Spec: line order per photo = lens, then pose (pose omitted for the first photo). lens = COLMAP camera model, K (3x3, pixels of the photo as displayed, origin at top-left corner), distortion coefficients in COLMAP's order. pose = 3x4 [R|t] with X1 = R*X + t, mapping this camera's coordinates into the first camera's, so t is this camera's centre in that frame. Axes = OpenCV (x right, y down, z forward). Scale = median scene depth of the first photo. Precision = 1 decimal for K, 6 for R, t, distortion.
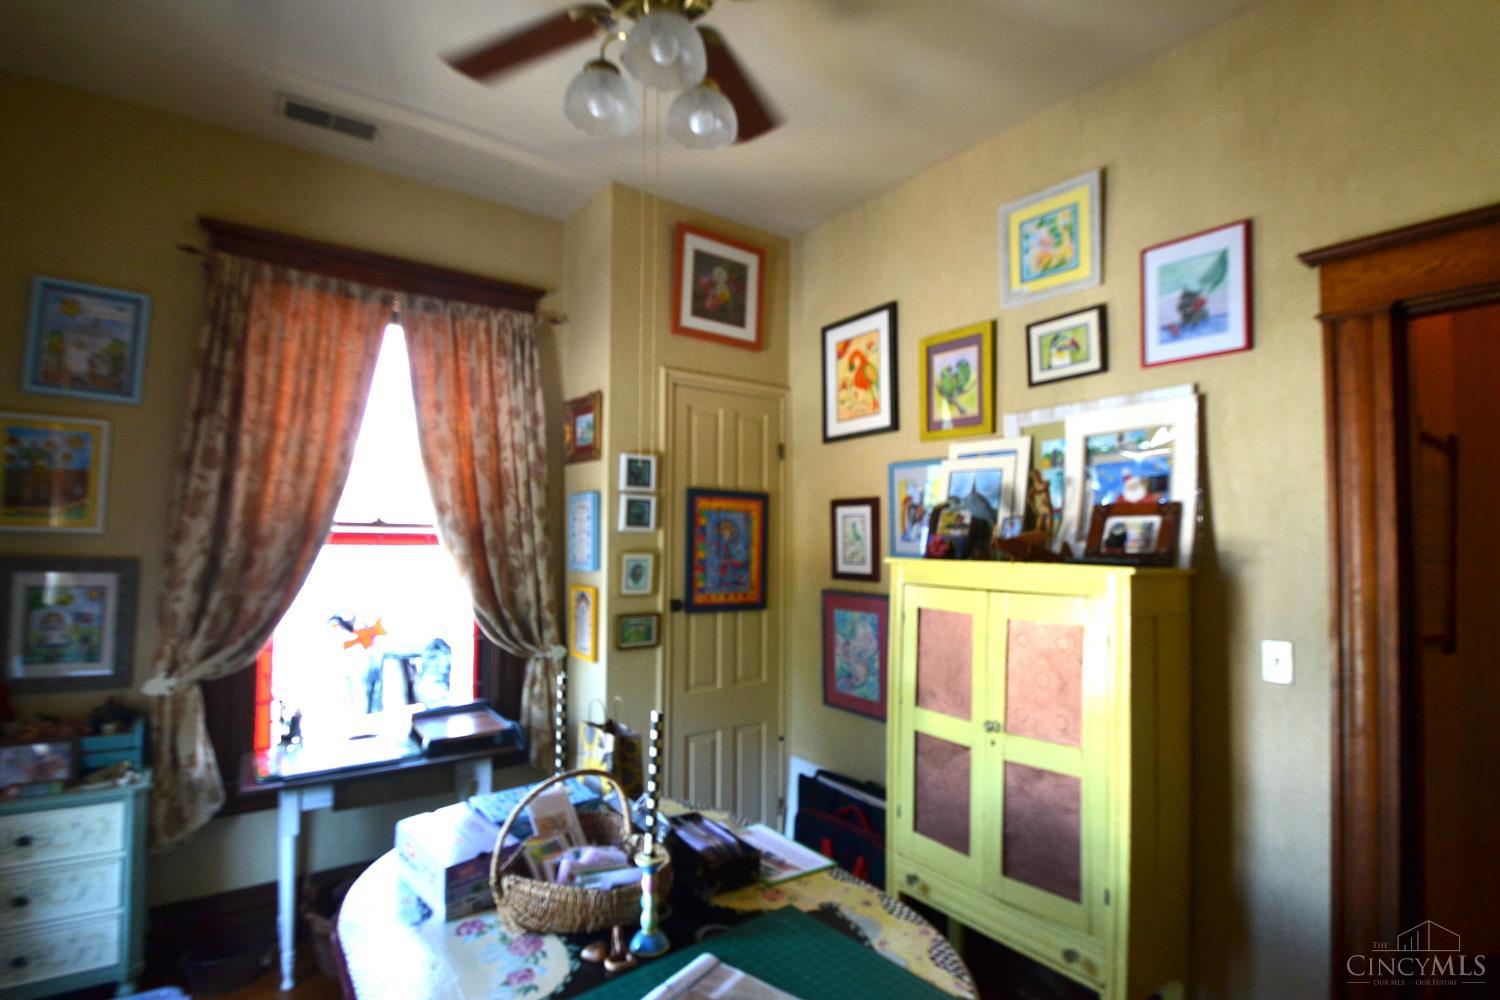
lens RADIAL K [[722.2, 0, 744.5], [0, 722.2, 511.3], [0, 0, 1]] dist [-0.003331, -0.000432]
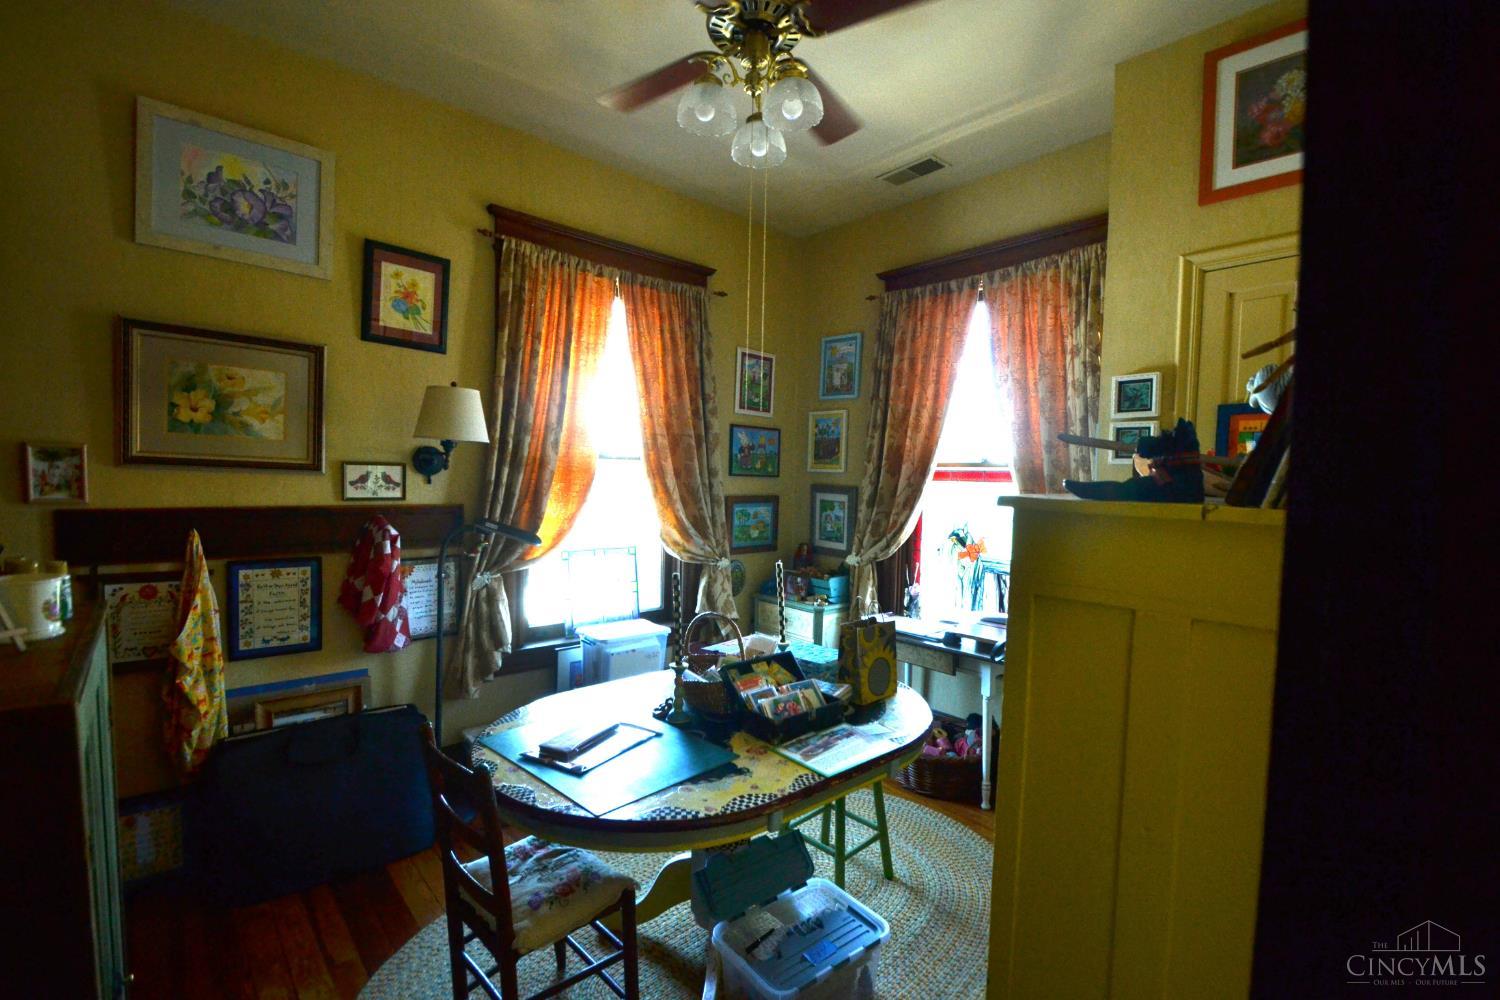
lens RADIAL K [[670.3, 0, 752.0], [0, 670.3, 512.4], [0, 0, 1]] dist [-0.002884, -0.001158]
pose [[0.108120, 0.042434, -0.993232, 0.666917], [0.024415, 0.998674, 0.045324, 0.042485], [0.993838, -0.029150, 0.106940, 0.510528]]
